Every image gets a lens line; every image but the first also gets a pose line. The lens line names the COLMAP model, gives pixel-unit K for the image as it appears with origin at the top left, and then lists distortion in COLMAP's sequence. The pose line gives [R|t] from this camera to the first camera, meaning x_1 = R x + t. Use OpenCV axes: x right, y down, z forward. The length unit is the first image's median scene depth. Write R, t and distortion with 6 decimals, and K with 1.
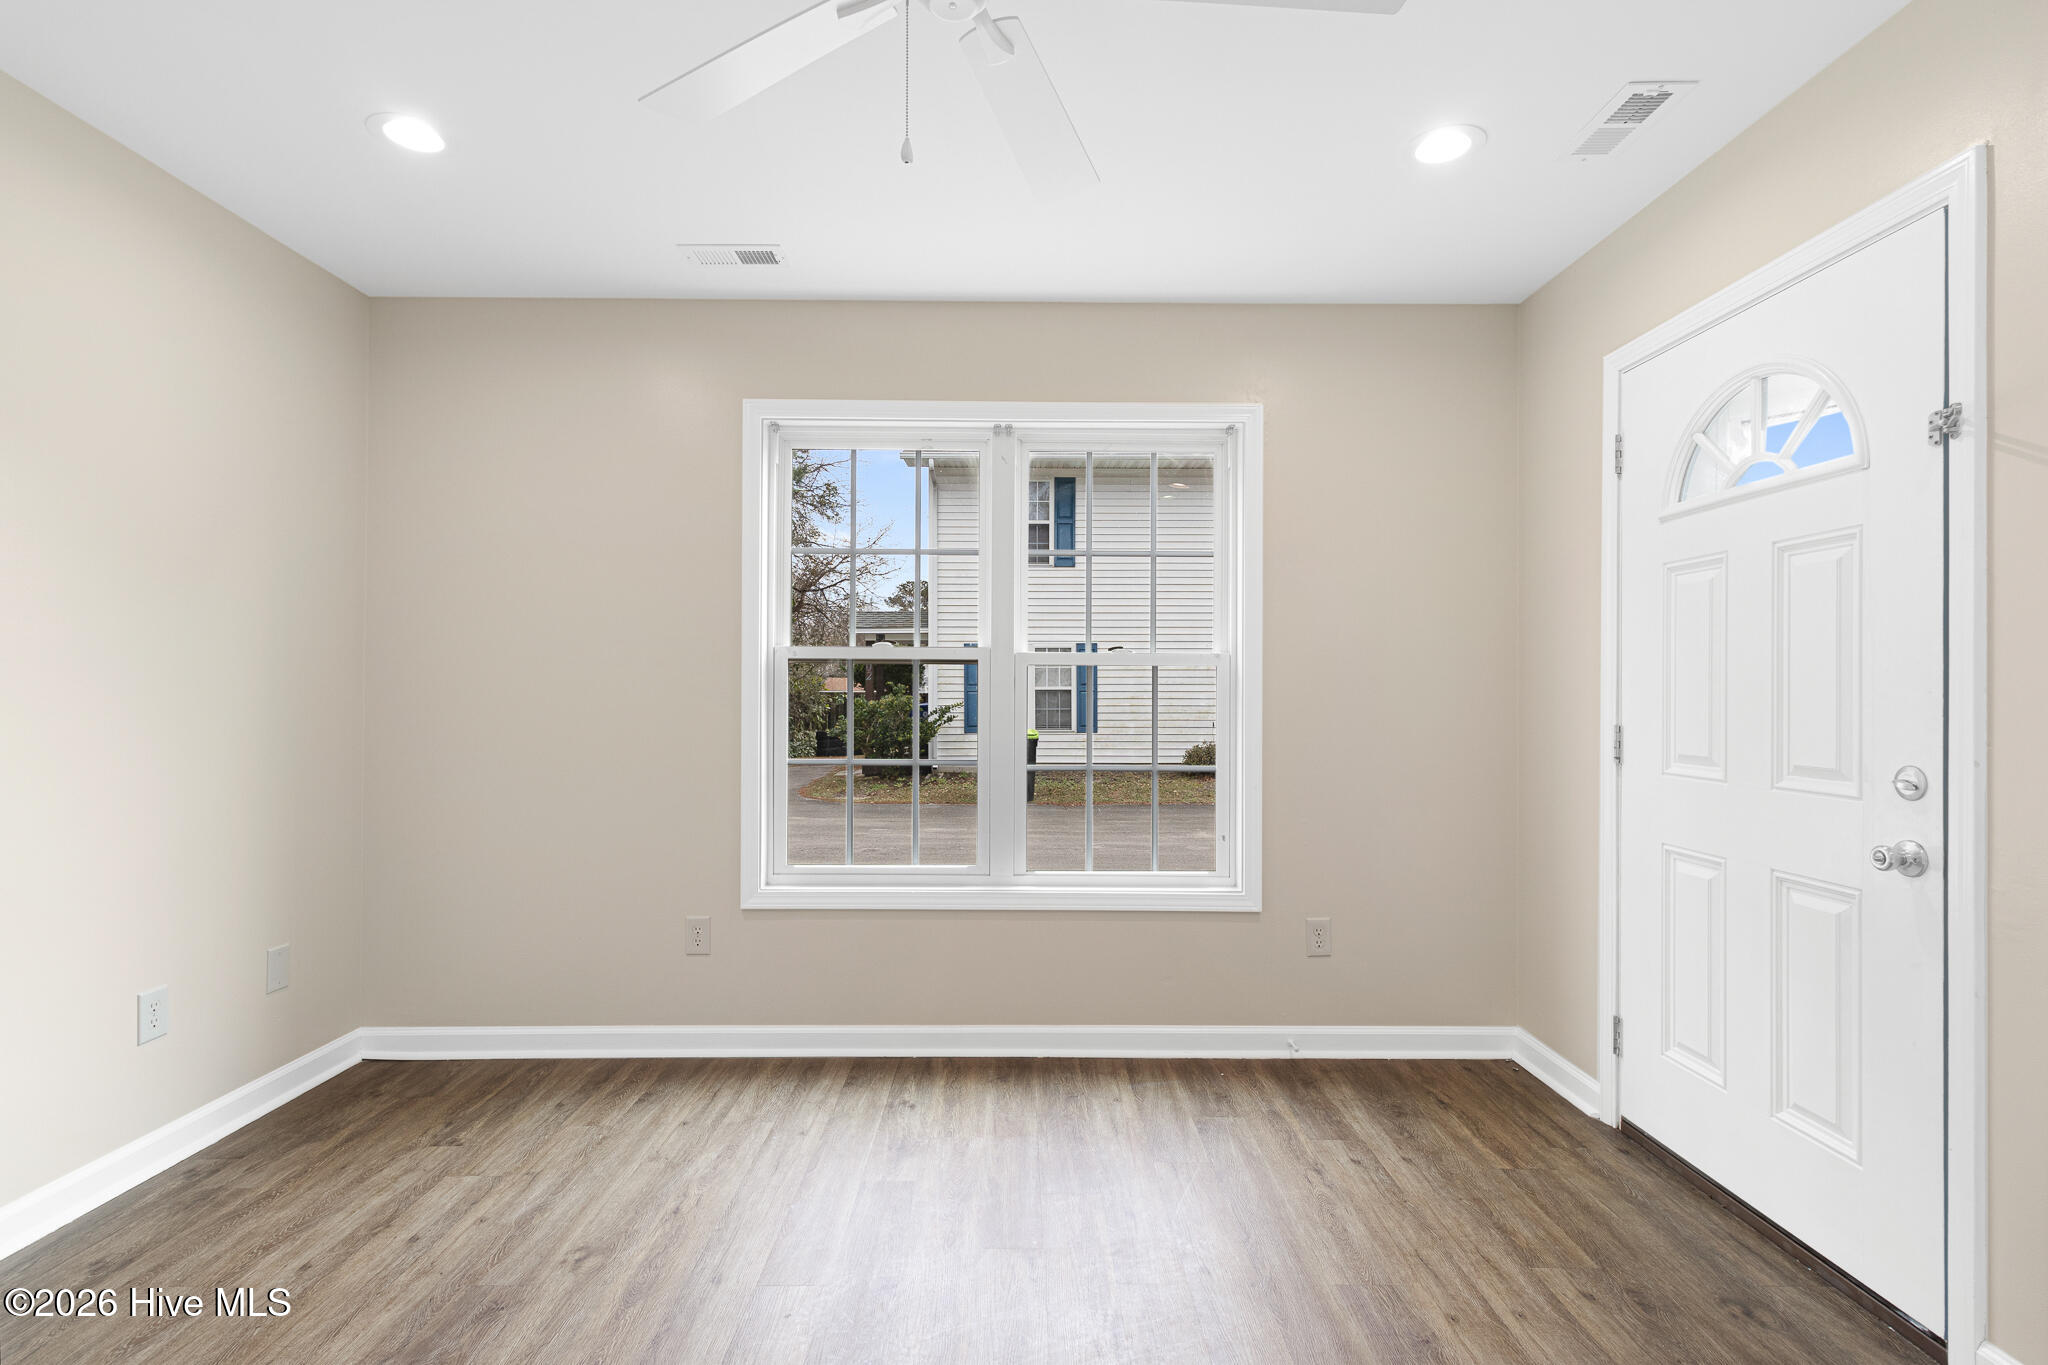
lens RADIAL K [[919.8, 0, 1023.4], [0, 919.8, 699.5], [0, 0, 1]] dist [0.001378, -0.000450]
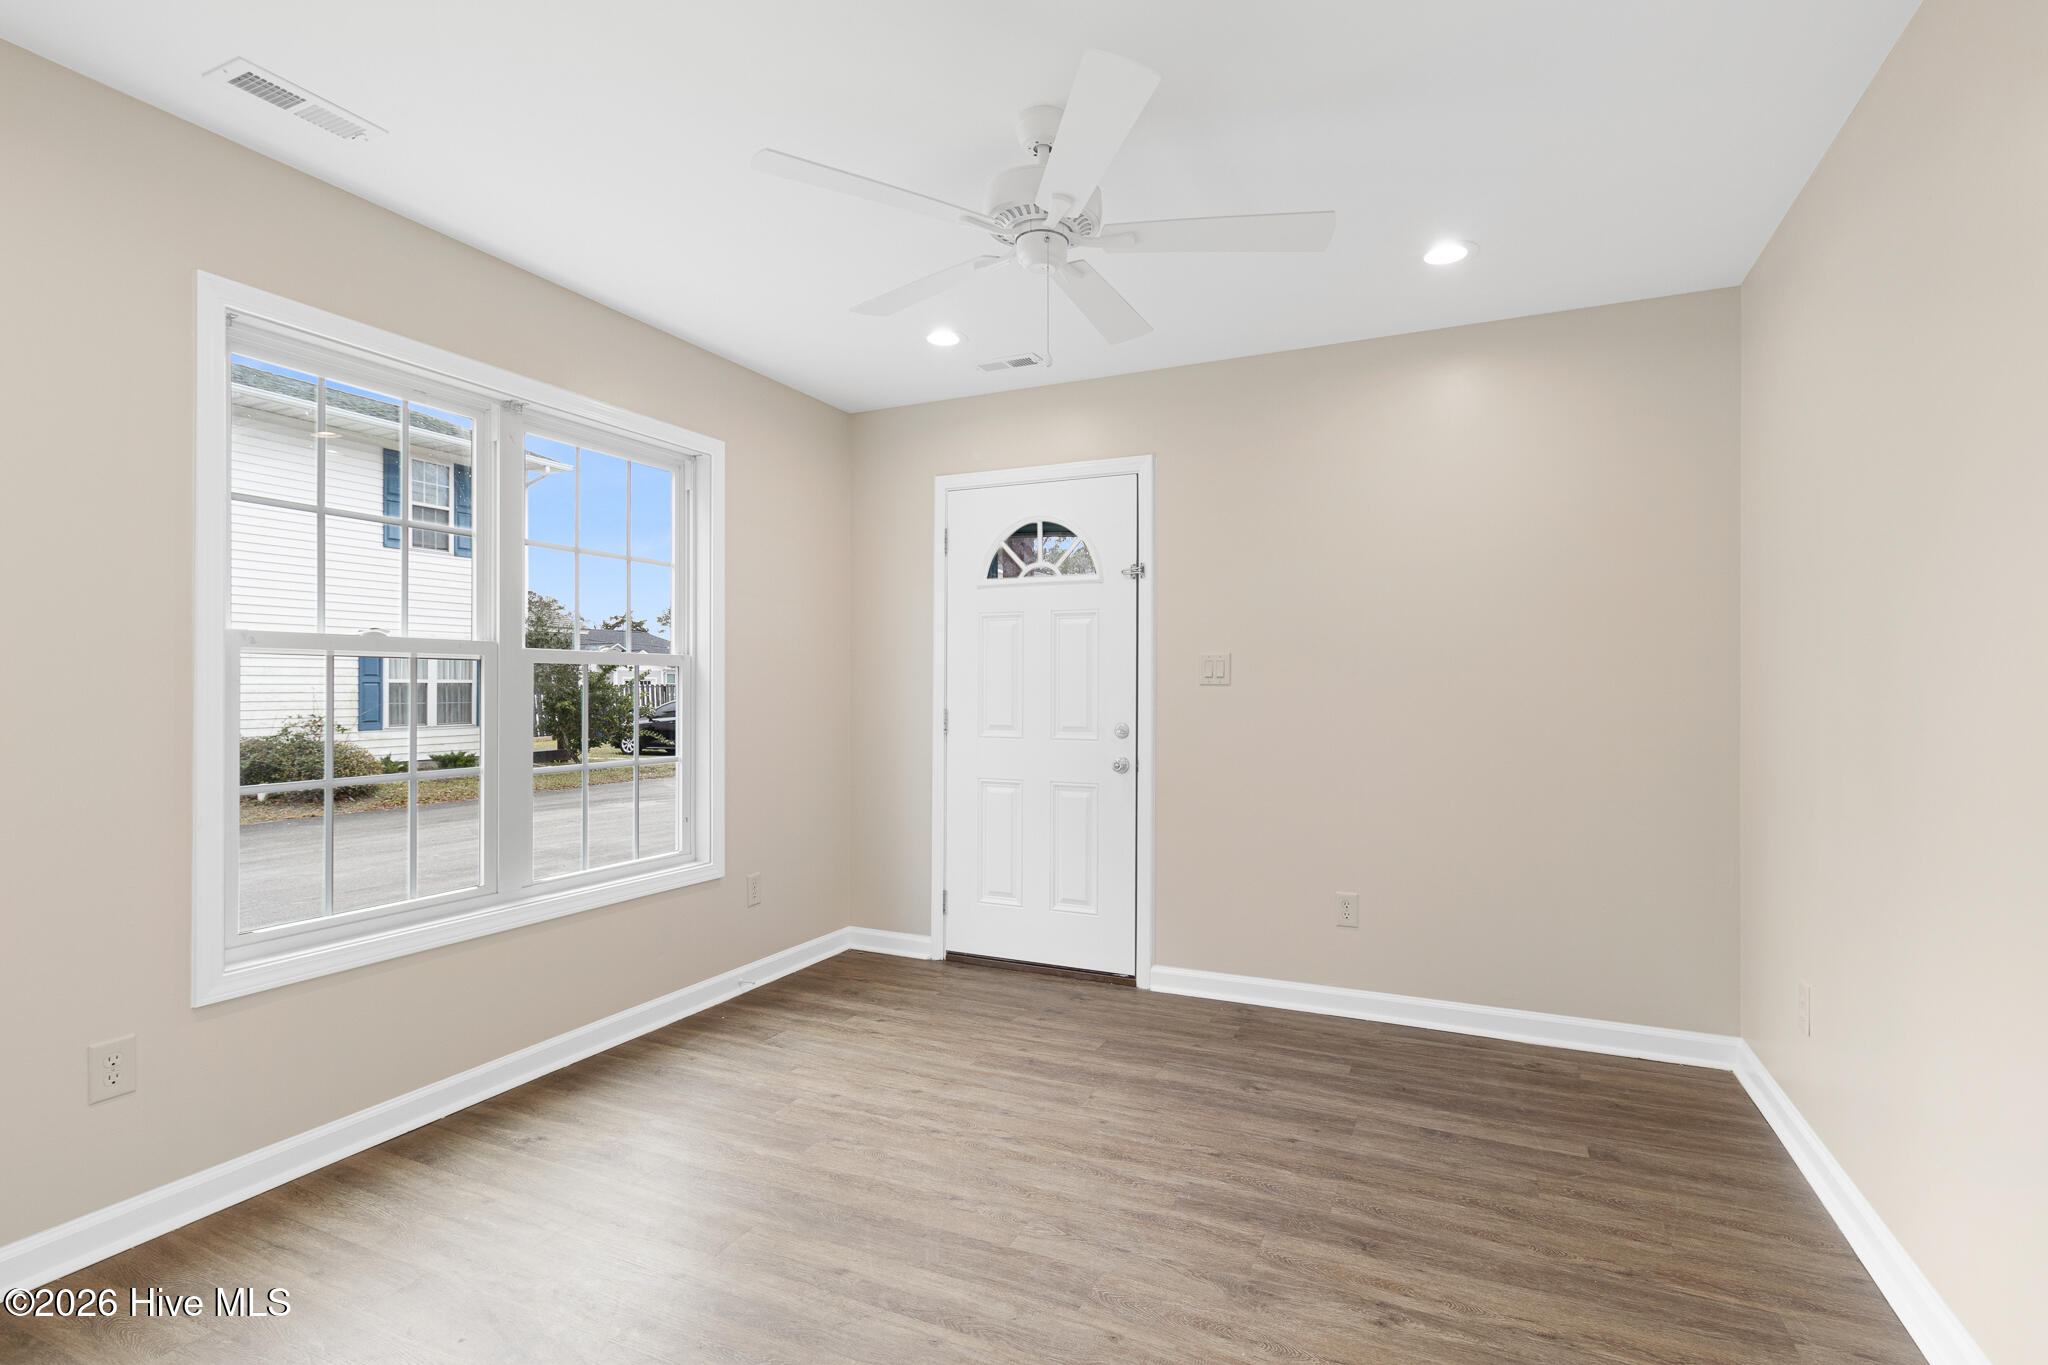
lens RADIAL K [[962.9, 0, 1032.2], [0, 962.9, 703.2], [0, 0, 1]] dist [-0.000572, -0.000063]
pose [[0.426165, -0.018538, 0.904456, -0.817849], [0.005480, 0.999825, 0.017910, -0.011990], [-0.904629, -0.002676, 0.426192, 0.146448]]
